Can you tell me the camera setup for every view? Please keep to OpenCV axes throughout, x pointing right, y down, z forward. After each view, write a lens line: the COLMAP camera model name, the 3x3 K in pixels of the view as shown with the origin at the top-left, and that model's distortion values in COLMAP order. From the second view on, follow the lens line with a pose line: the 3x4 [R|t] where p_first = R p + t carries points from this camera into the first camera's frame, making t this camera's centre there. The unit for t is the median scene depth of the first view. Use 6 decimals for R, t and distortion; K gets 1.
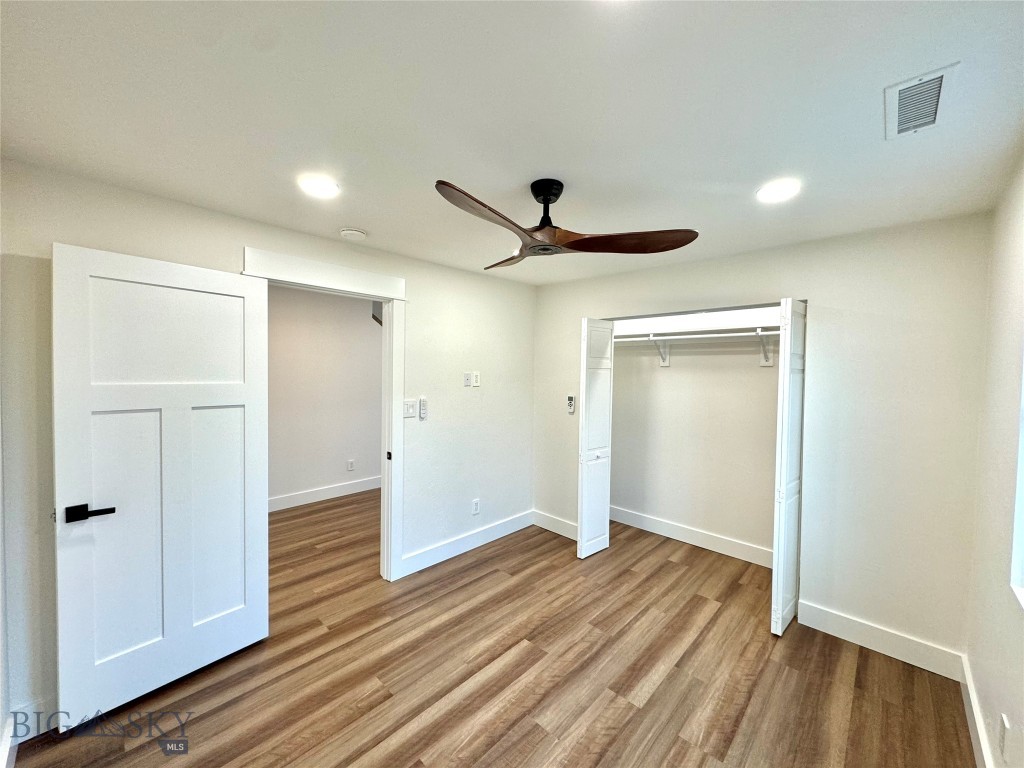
lens RADIAL K [[405.4, 0, 514.5], [0, 405.4, 380.9], [0, 0, 1]] dist [-0.002267, -0.000215]
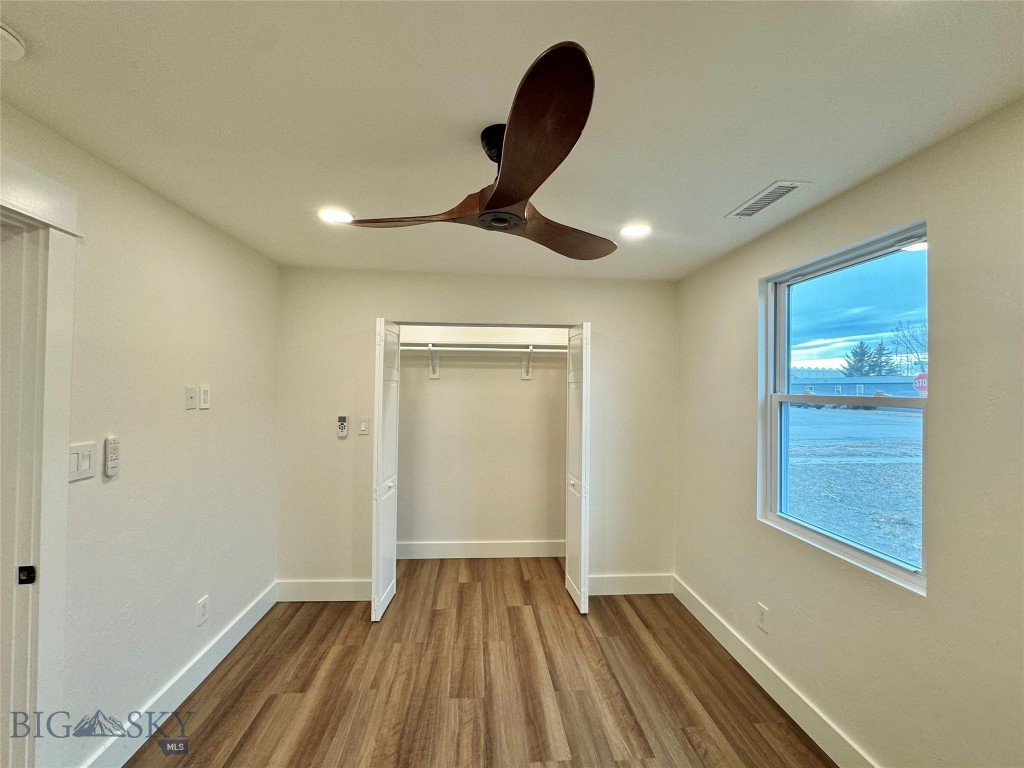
lens RADIAL K [[405.4, 0, 513.4], [0, 405.4, 380.9], [0, 0, 1]] dist [-0.002267, -0.000215]
pose [[0.663617, 0.005188, 0.748054, -0.282595], [0.014683, 0.999693, -0.019960, -0.010987], [-0.747928, 0.024230, 0.663337, 0.299511]]
